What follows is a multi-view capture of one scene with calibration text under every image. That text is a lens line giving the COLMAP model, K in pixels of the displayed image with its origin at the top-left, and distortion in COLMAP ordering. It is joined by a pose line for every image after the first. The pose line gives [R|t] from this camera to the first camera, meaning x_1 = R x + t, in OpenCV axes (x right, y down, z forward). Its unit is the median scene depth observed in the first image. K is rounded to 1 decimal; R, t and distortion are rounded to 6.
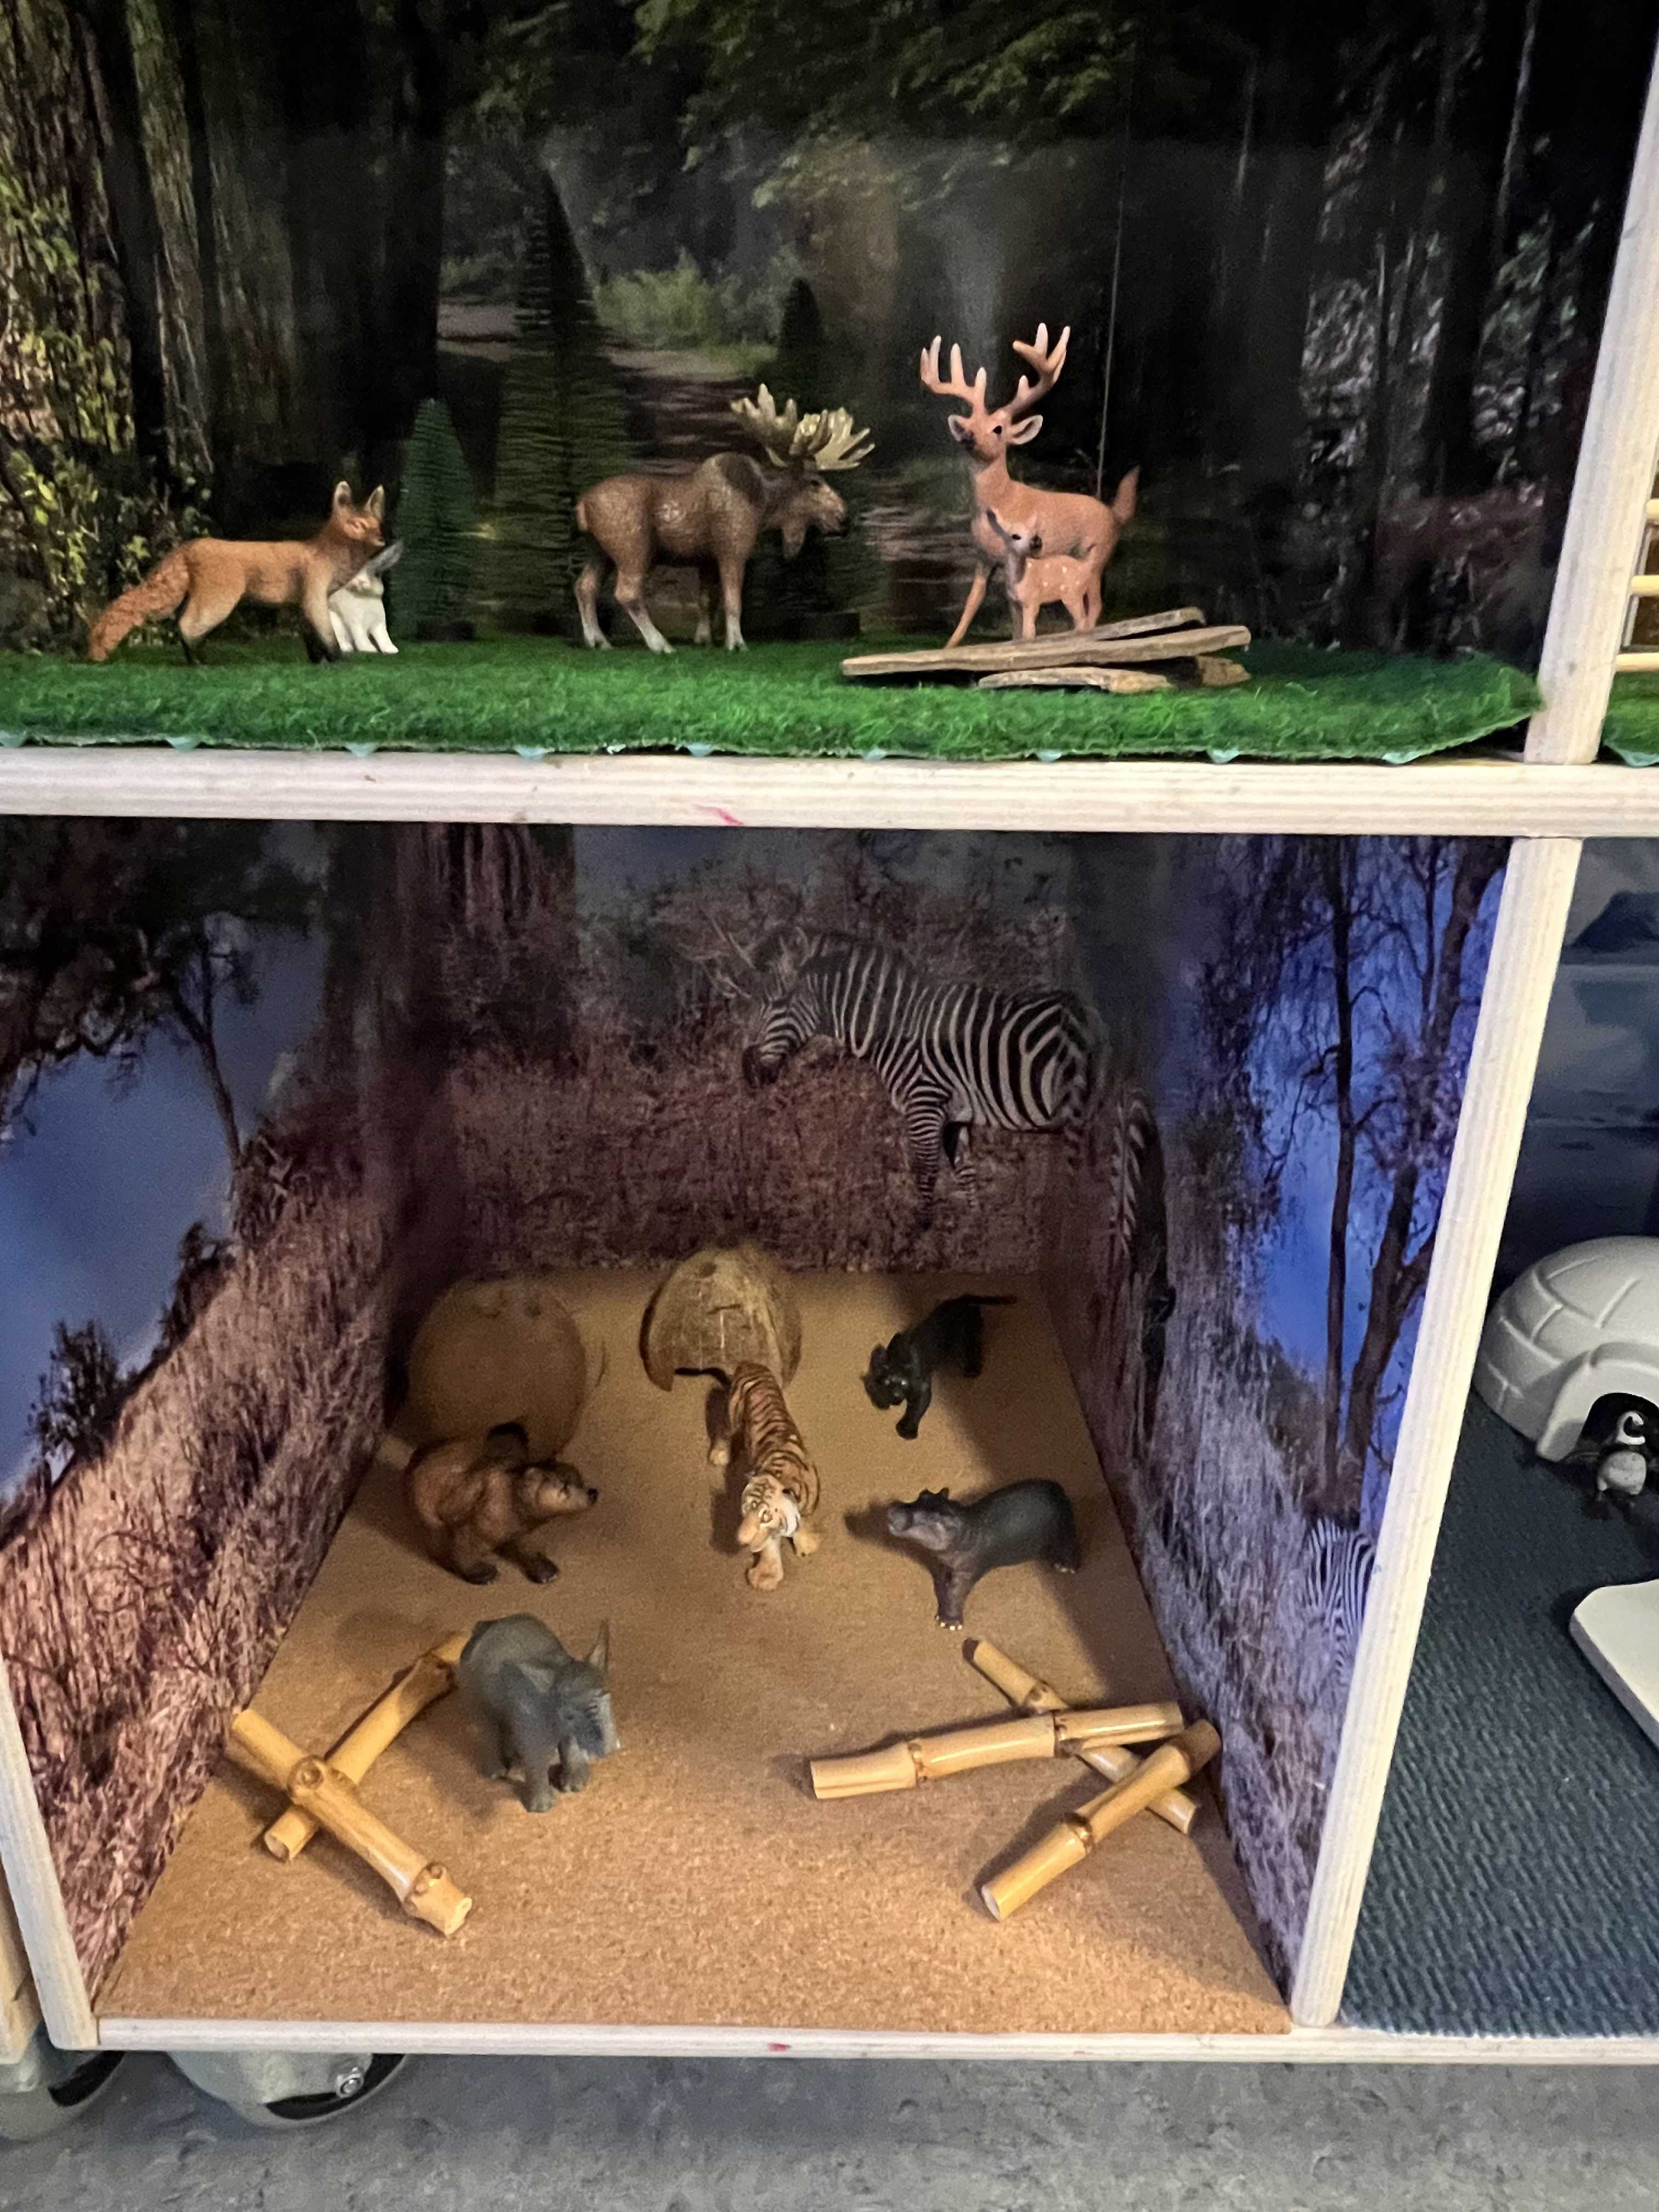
lens RADIAL K [[1311.7, 0, 798.0], [0, 1311.7, 1089.3], [0, 0, 1]] dist [-0.001912, 0.001103]
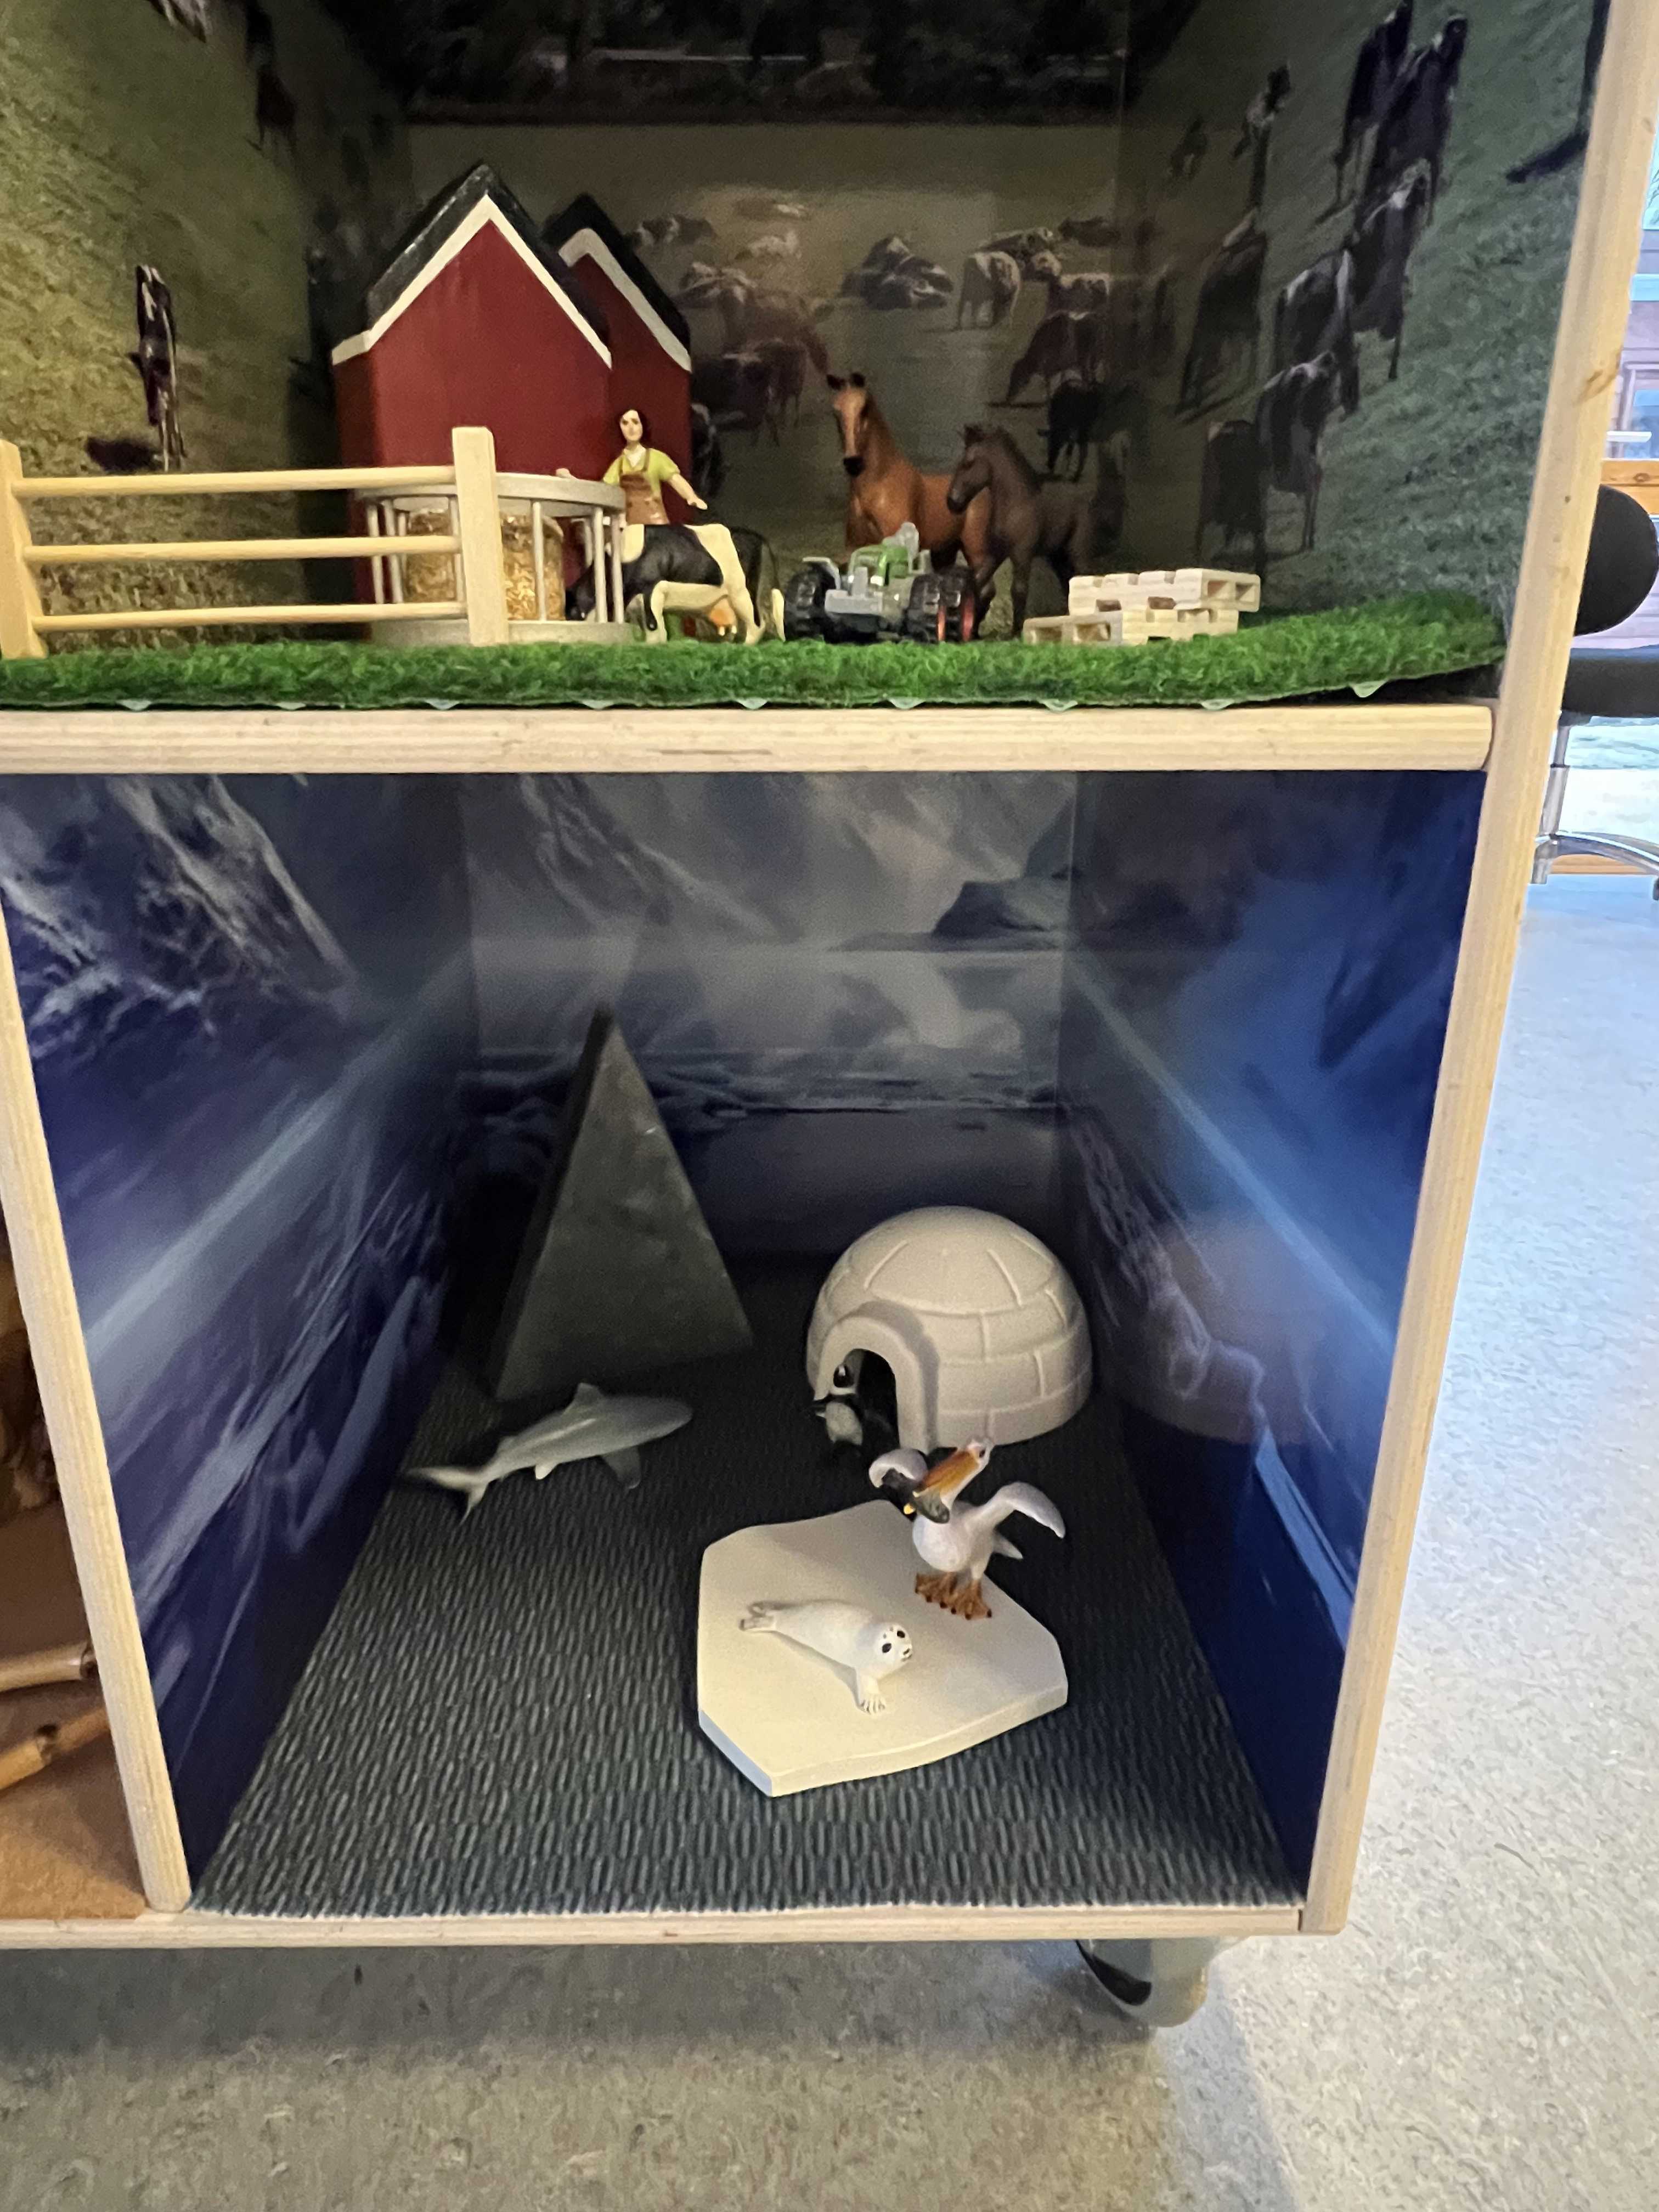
lens RADIAL K [[1311.7, 0, 814.4], [0, 1311.7, 1090.0], [0, 0, 1]] dist [-0.001912, 0.001103]
pose [[0.999873, -0.009073, 0.013115, 0.734852], [0.009427, 0.999588, -0.027127, 0.065893], [-0.012864, 0.027247, 0.999546, -0.071858]]
